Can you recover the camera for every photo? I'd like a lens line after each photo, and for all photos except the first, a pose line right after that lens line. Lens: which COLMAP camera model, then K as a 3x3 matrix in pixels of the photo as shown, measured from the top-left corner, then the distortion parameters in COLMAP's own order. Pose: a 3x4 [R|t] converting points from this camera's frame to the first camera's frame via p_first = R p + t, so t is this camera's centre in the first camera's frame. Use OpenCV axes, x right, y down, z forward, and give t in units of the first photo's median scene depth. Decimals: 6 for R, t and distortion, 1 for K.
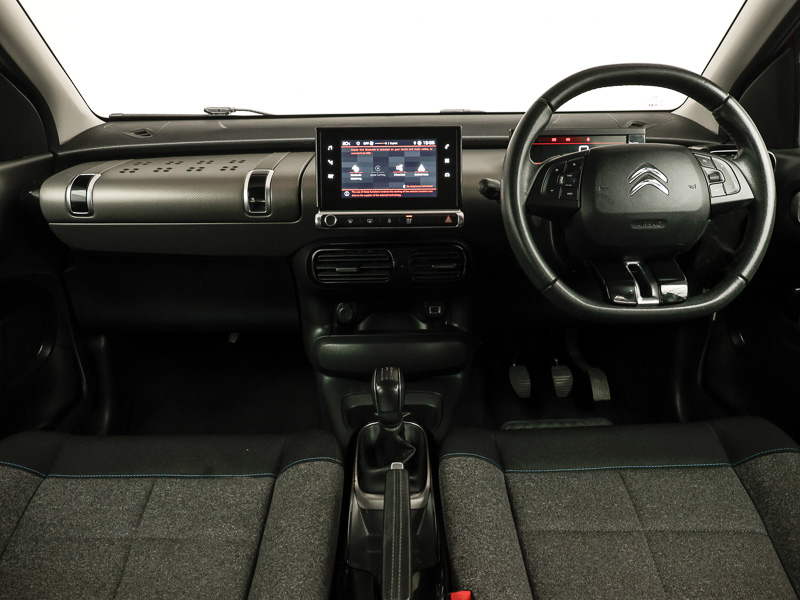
lens RADIAL K [[609.4, 0, 400.0], [0, 609.4, 300.0], [0, 0, 1]] dist [-0.004826, -0.000764]
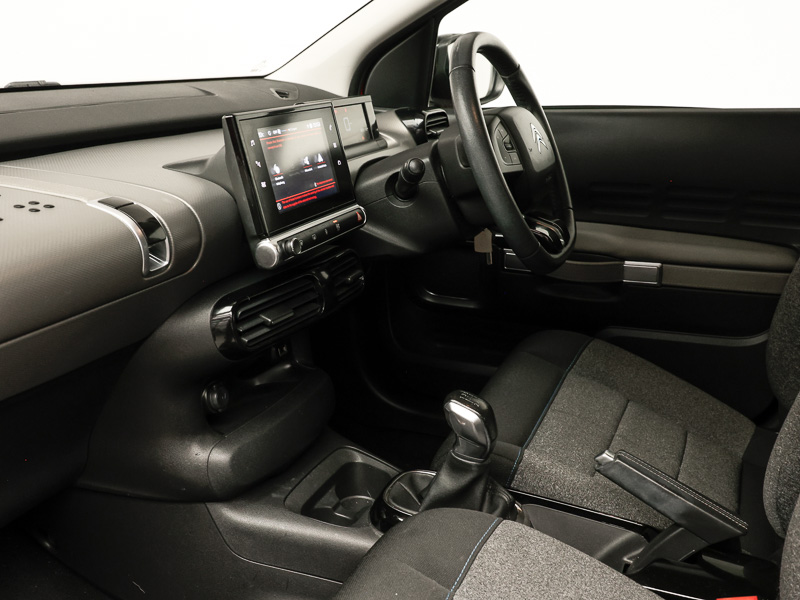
lens RADIAL K [[850.0, 0, 400.0], [0, 850.0, 300.0], [0, 0, 1]] dist [0.009328, 0.002256]
pose [[0.376285, -0.254313, 0.890918, -1.036880], [0.288377, 0.945974, 0.148231, -0.200685], [-0.880482, 0.201143, 0.429294, 0.555546]]
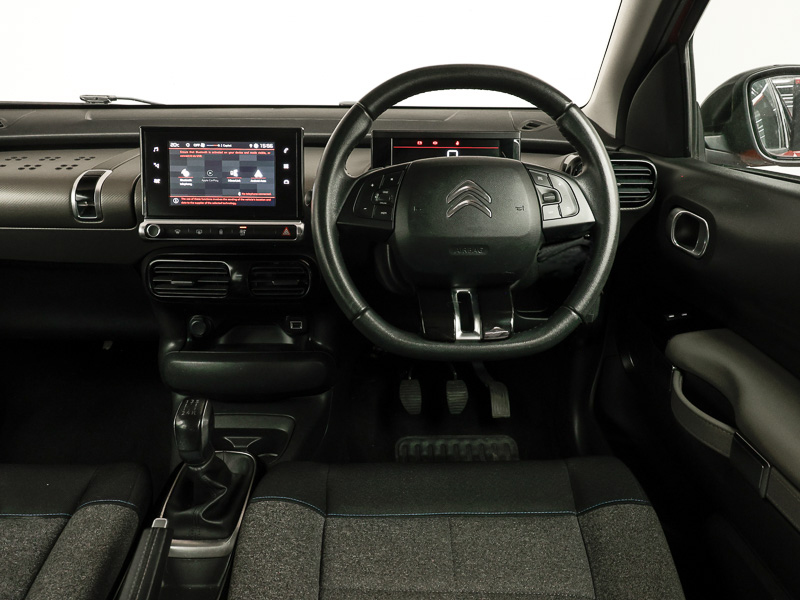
lens RADIAL K [[609.4, 0, 400.0], [0, 609.4, 300.0], [0, 0, 1]] dist [-0.004826, -0.000764]
pose [[0.999792, 0.020097, 0.003554, 0.276884], [-0.020195, 0.999347, 0.029953, -0.069140], [-0.002950, -0.030018, 0.999545, 0.105145]]
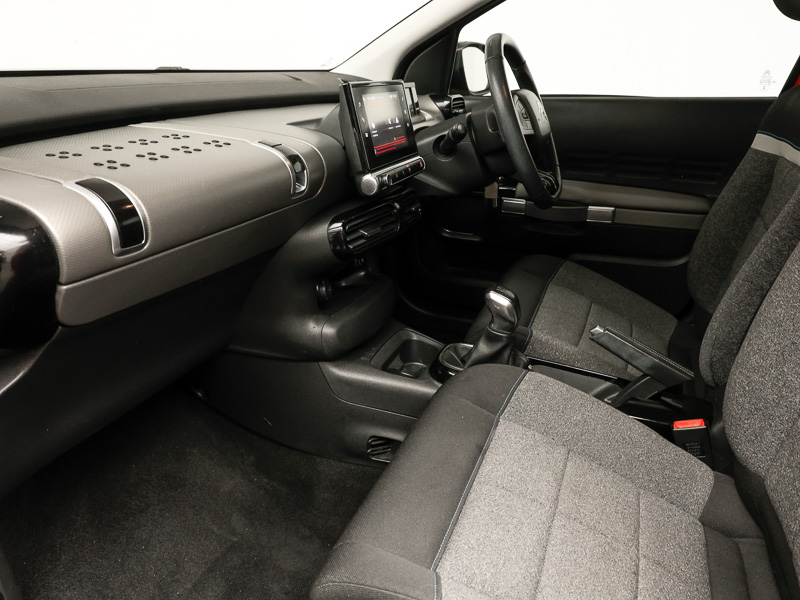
lens RADIAL K [[609.4, 0, 400.0], [0, 609.4, 300.0], [0, 0, 1]] dist [-0.004826, -0.000764]
pose [[0.353736, -0.319633, 0.879037, -1.131146], [0.276739, 0.933488, 0.228069, -0.186121], [-0.893469, 0.162587, 0.418663, 0.677343]]
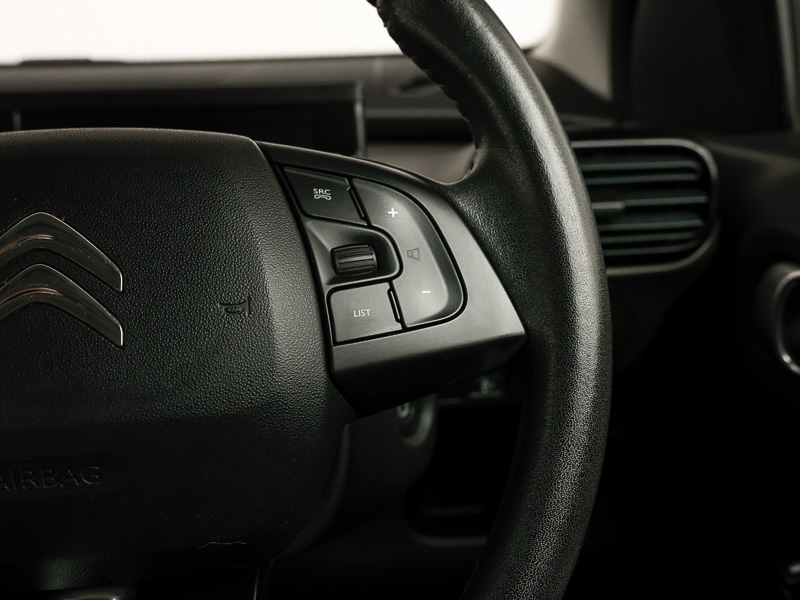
lens RADIAL K [[1066.2, 0, 400.0], [0, 1066.2, 300.0], [0, 0, 1]] dist [0.008570, 0.011774]
pose [[0.993869, -0.039481, 0.103279, 0.450653], [0.048958, 0.994656, -0.090902, -0.133225], [-0.099138, 0.095401, 0.990490, 0.524542]]
